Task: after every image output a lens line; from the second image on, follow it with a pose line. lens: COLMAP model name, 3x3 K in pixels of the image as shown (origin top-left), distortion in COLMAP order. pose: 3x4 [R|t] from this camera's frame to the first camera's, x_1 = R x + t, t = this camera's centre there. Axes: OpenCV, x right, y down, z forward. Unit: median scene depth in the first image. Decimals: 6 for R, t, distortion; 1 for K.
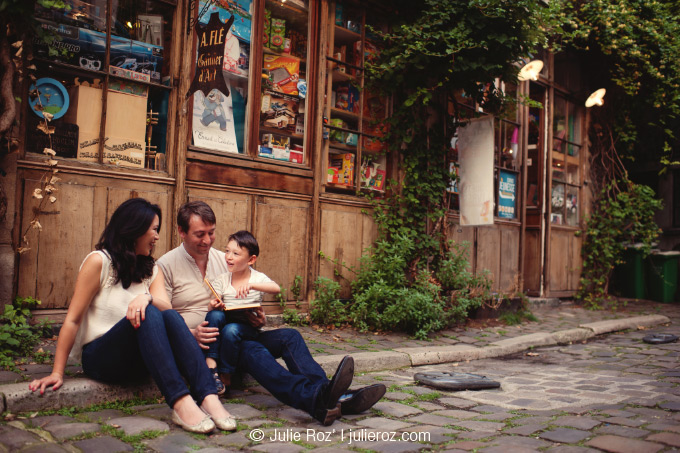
lens RADIAL K [[682.5, 0, 343.2], [0, 682.5, 233.7], [0, 0, 1]] dist [-0.106617, 0.116478]
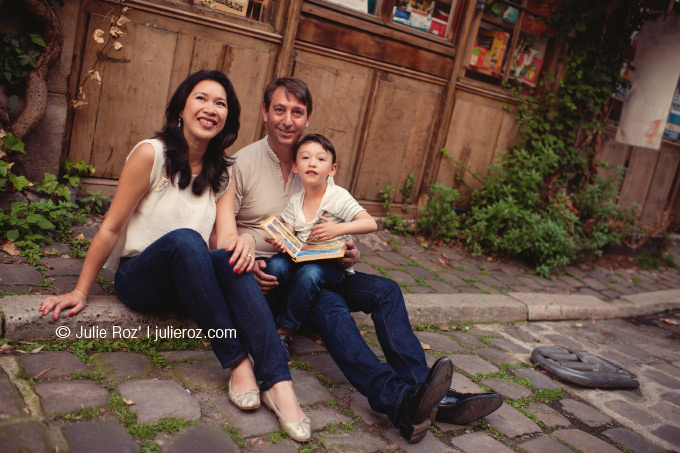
lens RADIAL K [[682.5, 0, 343.2], [0, 682.5, 233.7], [0, 0, 1]] dist [-0.106617, 0.116478]
pose [[0.970084, 0.206351, -0.127892, -0.027317], [-0.172792, 0.956926, 0.233315, -0.049355], [0.170528, -0.204236, 0.963954, 0.180735]]
